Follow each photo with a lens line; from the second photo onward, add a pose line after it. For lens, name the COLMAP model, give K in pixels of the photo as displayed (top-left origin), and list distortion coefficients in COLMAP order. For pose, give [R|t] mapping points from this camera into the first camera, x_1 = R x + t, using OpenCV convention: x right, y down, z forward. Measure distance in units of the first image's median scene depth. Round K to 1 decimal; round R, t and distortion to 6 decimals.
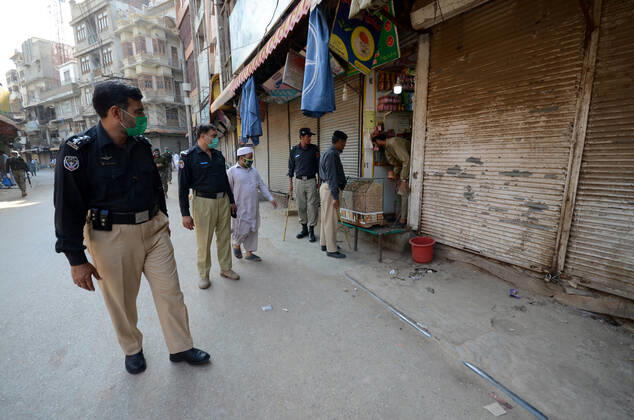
lens RADIAL K [[273.0, 0, 321.8], [0, 273.0, 211.7], [0, 0, 1]] dist [-0.002199, -0.009575]
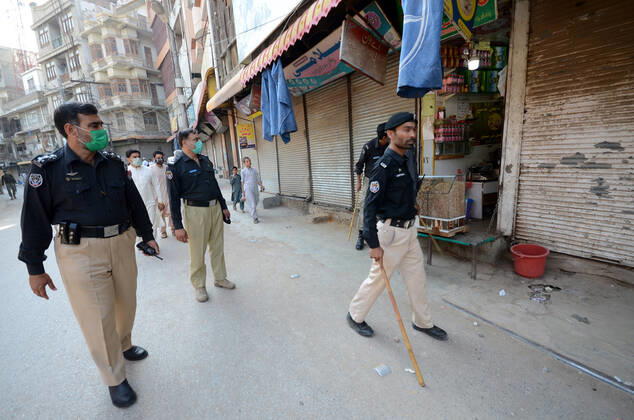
lens RADIAL K [[273.0, 0, 318.0], [0, 273.0, 211.6], [0, 0, 1]] dist [-0.002199, -0.009575]
pose [[0.996716, -0.065107, 0.048156, -0.189541], [0.064868, 0.997873, 0.006507, -0.034247], [-0.048477, -0.003361, 0.998819, 0.158123]]
